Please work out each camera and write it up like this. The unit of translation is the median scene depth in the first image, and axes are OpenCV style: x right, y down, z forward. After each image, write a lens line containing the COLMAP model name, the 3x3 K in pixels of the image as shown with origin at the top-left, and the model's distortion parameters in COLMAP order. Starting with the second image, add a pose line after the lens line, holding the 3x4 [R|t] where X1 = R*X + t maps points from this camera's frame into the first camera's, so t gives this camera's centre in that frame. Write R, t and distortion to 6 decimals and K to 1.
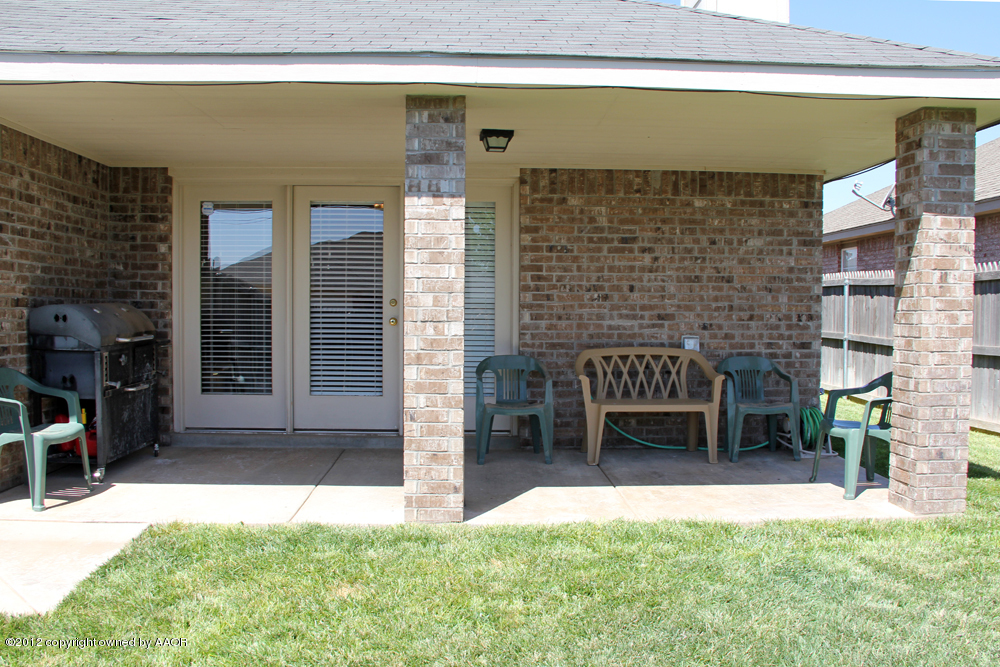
lens RADIAL K [[869.2, 0, 500.0], [0, 869.2, 333.5], [0, 0, 1]] dist [-0.177415, 0.150682]
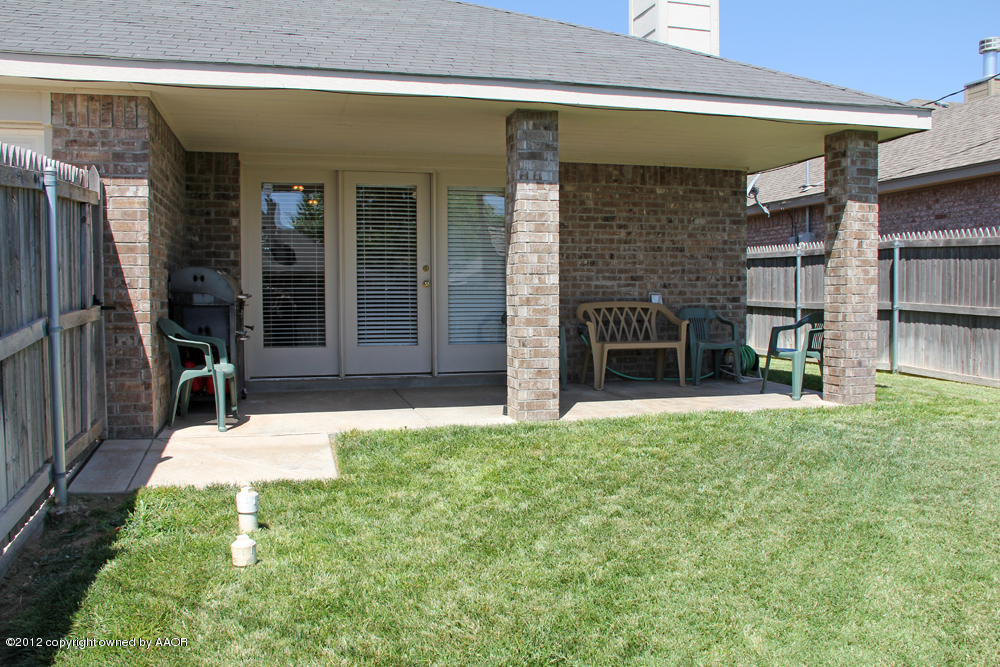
lens RADIAL K [[892.0, 0, 500.0], [0, 892.0, 333.5], [0, 0, 1]] dist [-0.195496, 0.191809]
pose [[0.972930, -0.021538, 0.230094, -0.322666], [0.018581, 0.999715, 0.015012, 0.040627], [-0.230352, -0.010330, 0.973053, -0.253335]]
